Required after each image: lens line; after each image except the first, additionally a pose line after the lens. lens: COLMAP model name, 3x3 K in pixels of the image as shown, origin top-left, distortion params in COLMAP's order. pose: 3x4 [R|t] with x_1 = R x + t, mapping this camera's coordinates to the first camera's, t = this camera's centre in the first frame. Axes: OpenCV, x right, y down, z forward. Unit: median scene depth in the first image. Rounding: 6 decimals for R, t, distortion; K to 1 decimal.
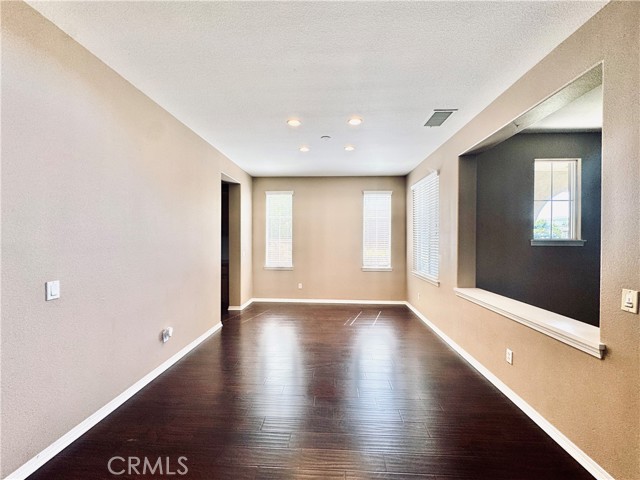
lens RADIAL K [[259.9, 0, 322.2], [0, 259.9, 237.3], [0, 0, 1]] dist [-0.008184, -0.000004]
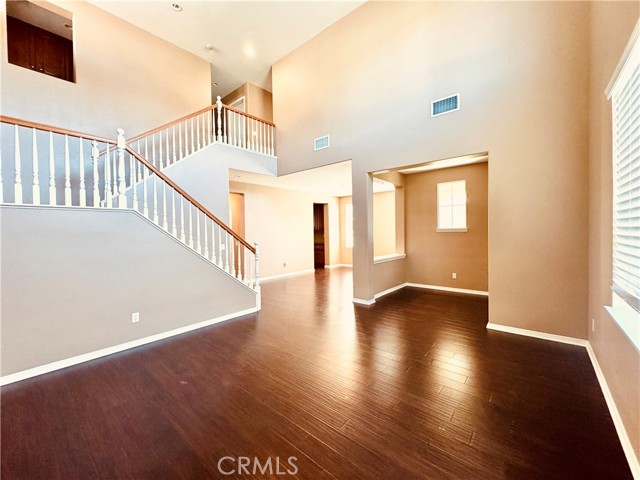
lens RADIAL K [[259.9, 0, 318.9], [0, 259.9, 240.1], [0, 0, 1]] dist [-0.008184, -0.000004]
pose [[0.797459, -0.003757, -0.603361, 0.729391], [0.029152, 0.999053, 0.032308, 0.003230], [0.602668, -0.043354, 0.796814, -0.549323]]
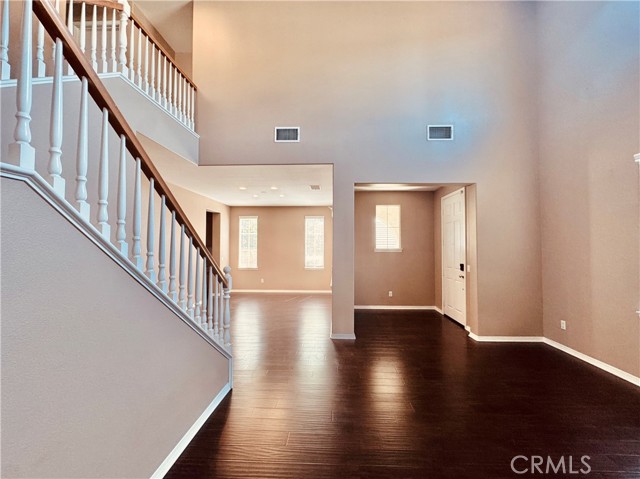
lens RADIAL K [[259.9, 0, 324.6], [0, 259.9, 242.2], [0, 0, 1]] dist [-0.008184, -0.000004]
pose [[0.999617, -0.008228, 0.026429, 0.236831], [0.008568, 0.999881, -0.012796, -0.010256], [-0.026321, 0.013017, 0.999569, -0.492865]]
